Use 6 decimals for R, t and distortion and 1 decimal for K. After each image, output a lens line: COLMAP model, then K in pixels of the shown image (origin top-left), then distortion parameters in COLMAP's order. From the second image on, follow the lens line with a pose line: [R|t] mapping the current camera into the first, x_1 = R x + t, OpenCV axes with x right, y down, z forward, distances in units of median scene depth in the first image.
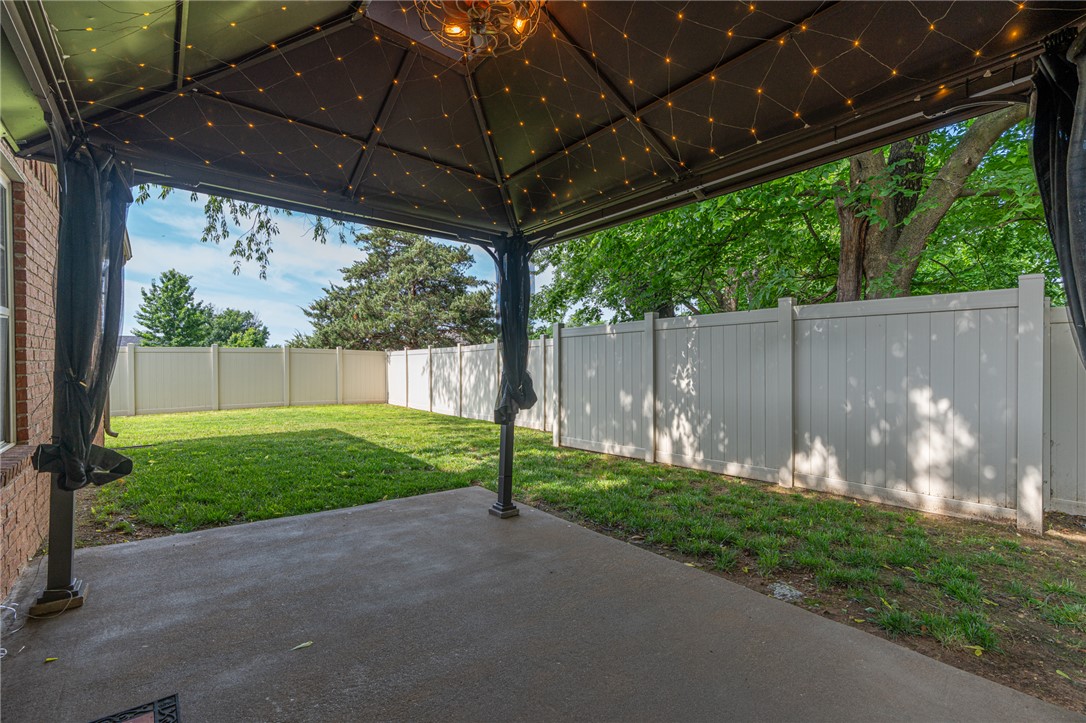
lens RADIAL K [[489.6, 0, 540.8], [0, 489.6, 362.4], [0, 0, 1]] dist [-0.003517, 0.001044]
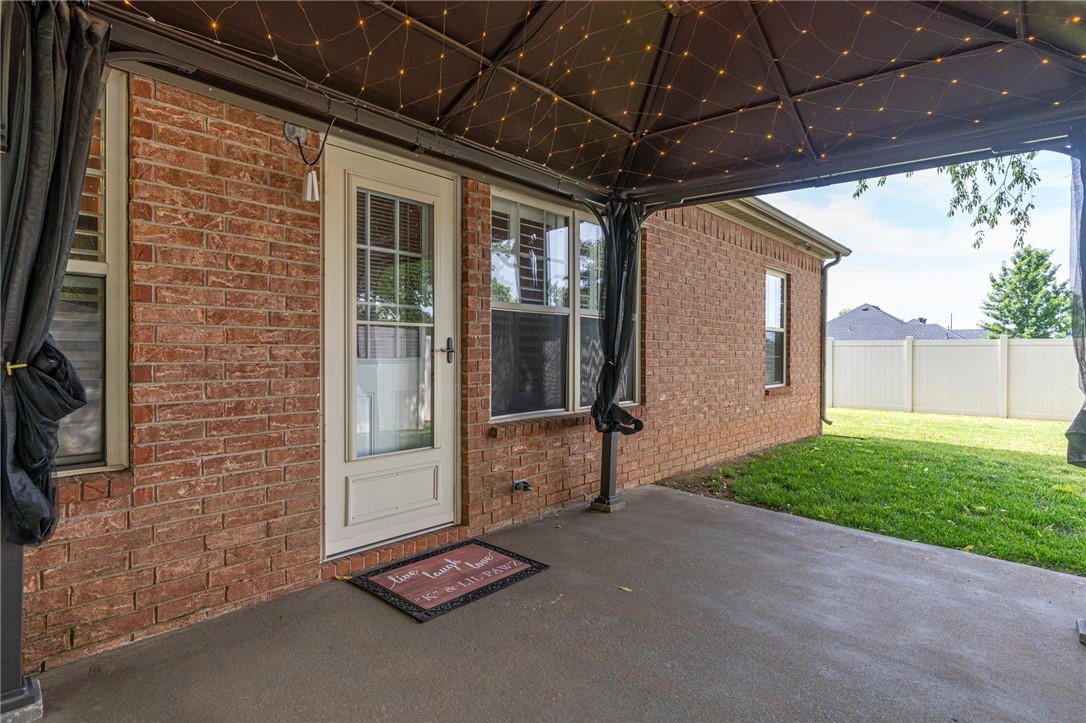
lens RADIAL K [[567.7, 0, 538.7], [0, 567.7, 355.2], [0, 0, 1]] dist [0.001190, -0.000316]
pose [[0.158587, 0.007720, -0.987315, 0.189881], [-0.015967, 0.999859, 0.005253, 0.003925], [0.987216, 0.014932, 0.158688, 0.133186]]
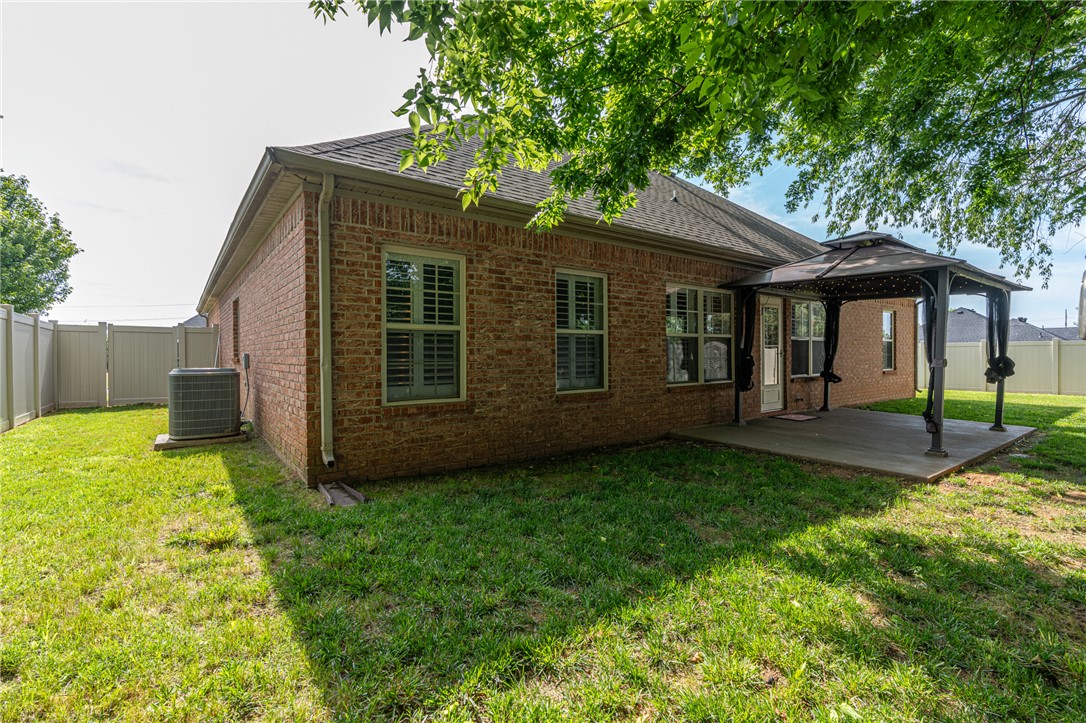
lens RADIAL K [[489.6, 0, 541.4], [0, 489.6, 361.6], [0, 0, 1]] dist [-0.003517, 0.001044]
pose [[-0.033041, 0.014398, -0.999350, 0.803428], [-0.002014, 0.999893, 0.014472, 0.006656], [0.999452, 0.002491, -0.033008, -0.301728]]
